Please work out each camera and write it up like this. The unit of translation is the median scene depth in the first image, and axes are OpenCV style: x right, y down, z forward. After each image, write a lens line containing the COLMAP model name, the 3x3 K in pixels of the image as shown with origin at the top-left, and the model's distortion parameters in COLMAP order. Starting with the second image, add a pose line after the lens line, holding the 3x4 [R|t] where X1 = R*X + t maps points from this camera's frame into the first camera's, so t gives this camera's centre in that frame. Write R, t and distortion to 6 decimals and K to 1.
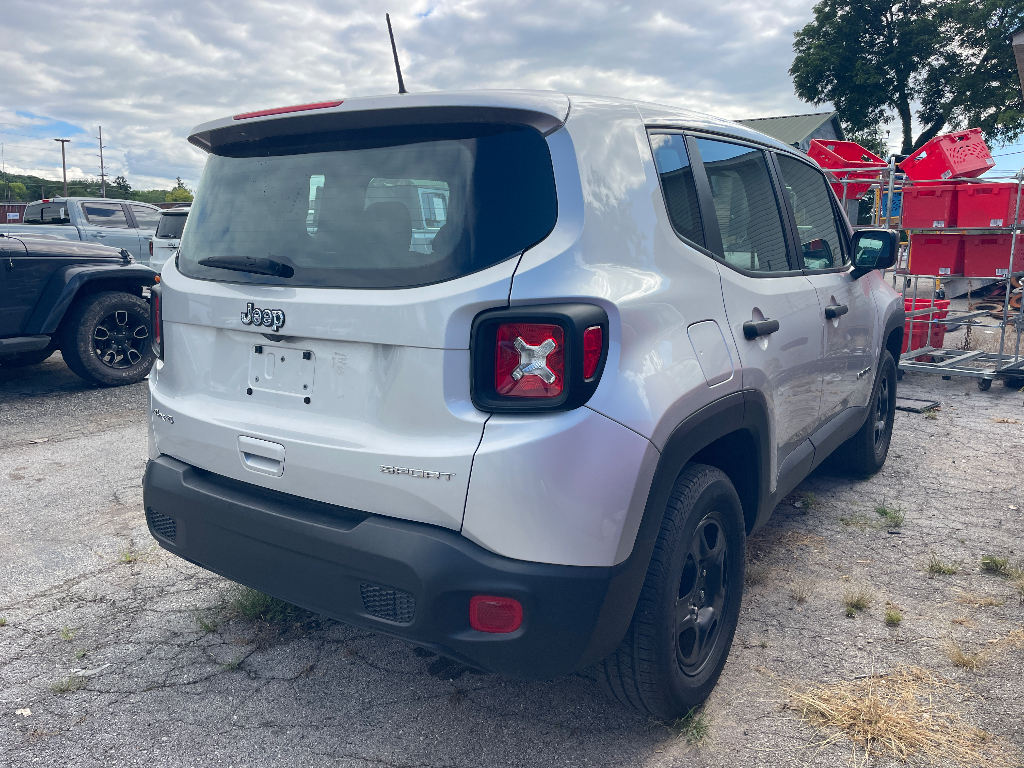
lens RADIAL K [[781.4, 0, 501.9], [0, 781.4, 383.2], [0, 0, 1]] dist [0.054356, -0.067939]
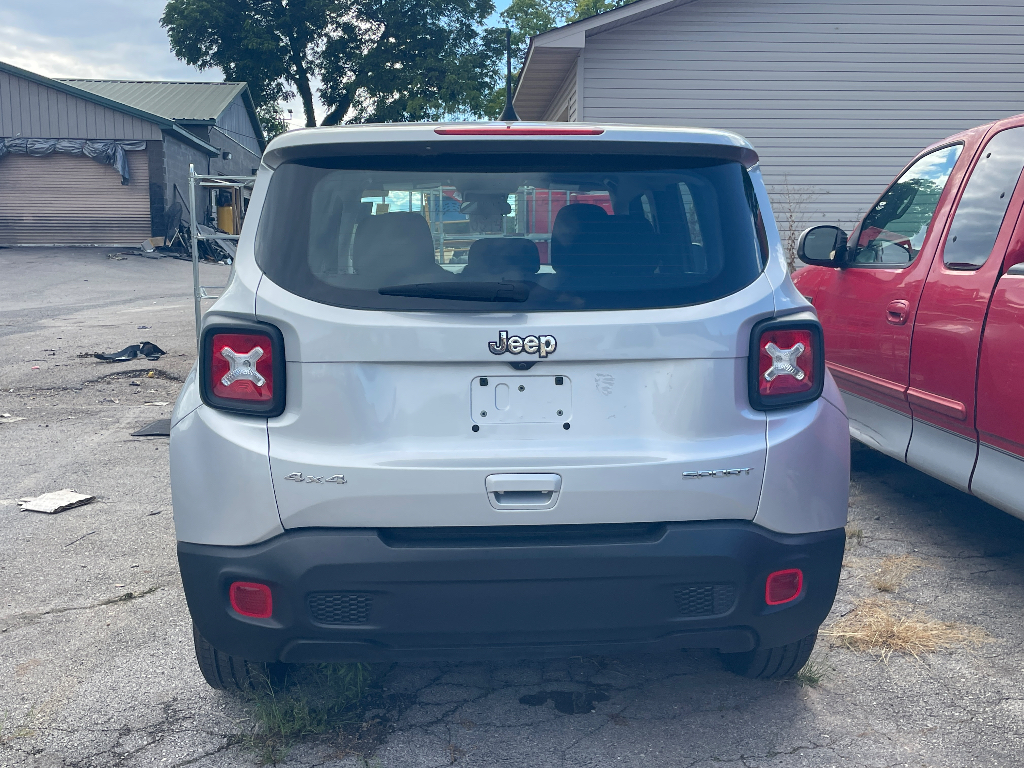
lens RADIAL K [[1067.3, 0, 518.5], [0, 1067.3, 390.6], [0, 0, 1]] dist [0.050238, 0.000000]
pose [[0.782287, -0.090100, 0.616368, -0.039098], [0.115967, 0.993251, -0.001993, -0.000934], [-0.612028, 0.073037, 0.787456, -0.000433]]
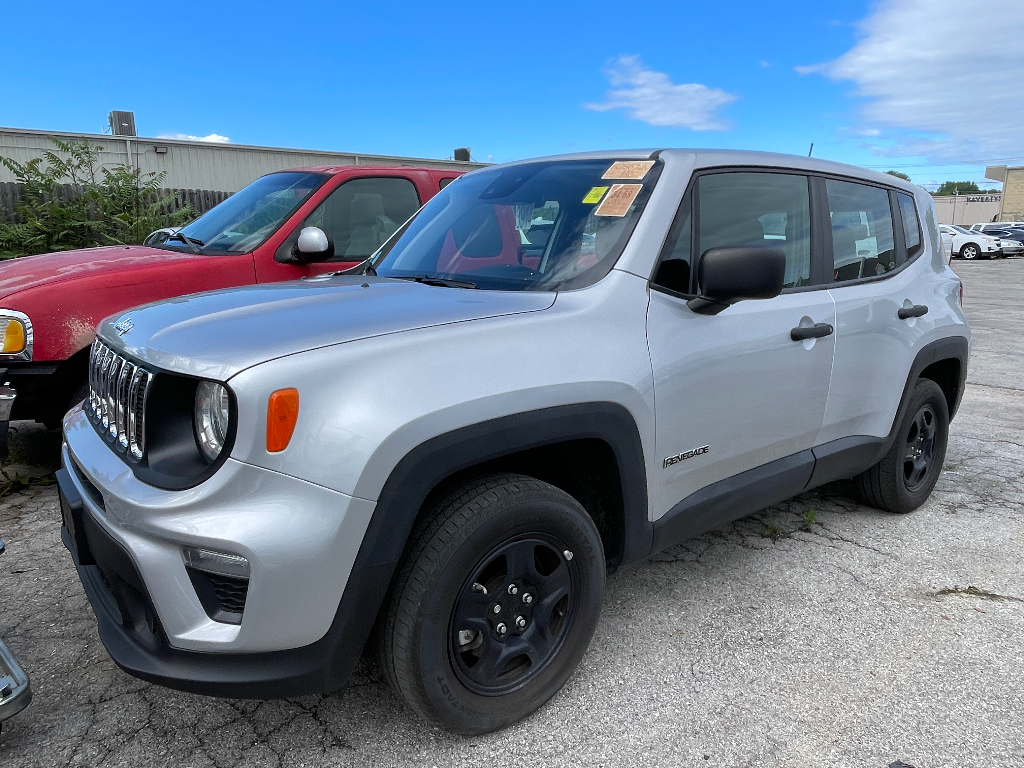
lens RADIAL K [[695.1, 0, 536.4], [0, 695.1, 378.9], [0, 0, 1]] dist [0.003569, -0.002602]
pose [[-0.967610, -0.056073, 0.246143, 0.002747], [0.039675, 0.929127, 0.367625, -0.023532], [-0.249312, 0.365483, -0.896808, 0.121536]]
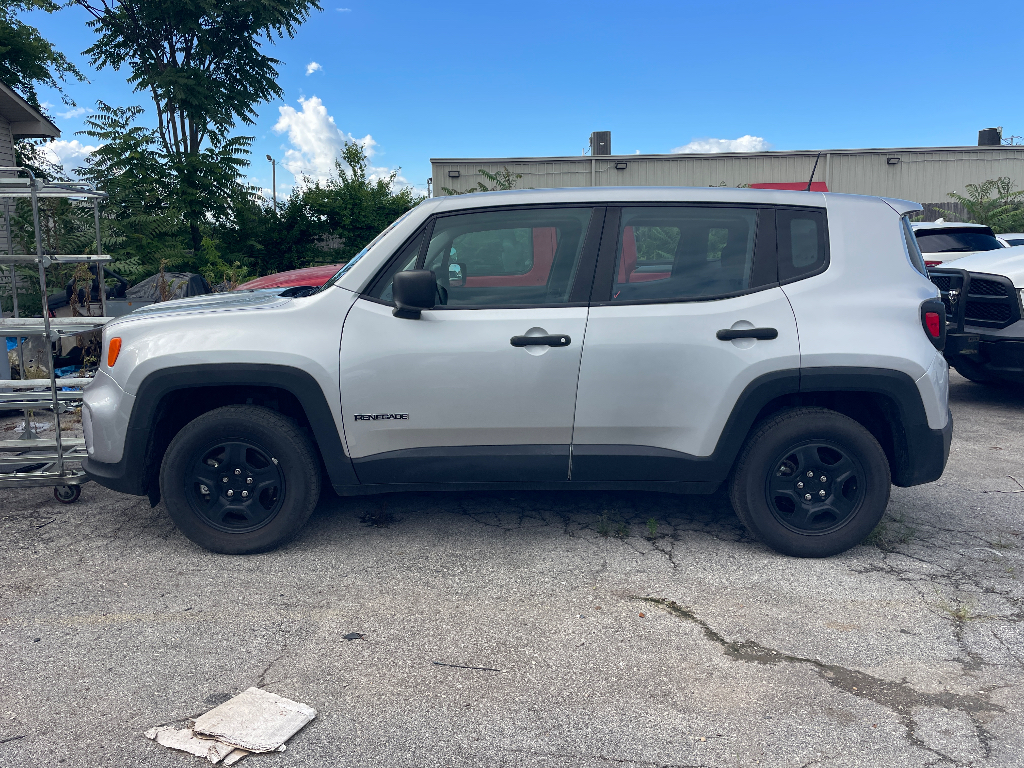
lens RADIAL K [[781.4, 0, 512.0], [0, 781.4, 377.8], [0, 0, 1]] dist [0.054356, -0.067939]
pose [[-0.592599, -0.128103, 0.795246, -0.051719], [0.154468, 0.950876, 0.268279, -0.022709], [-0.790548, 0.281822, -0.543700, 0.110306]]
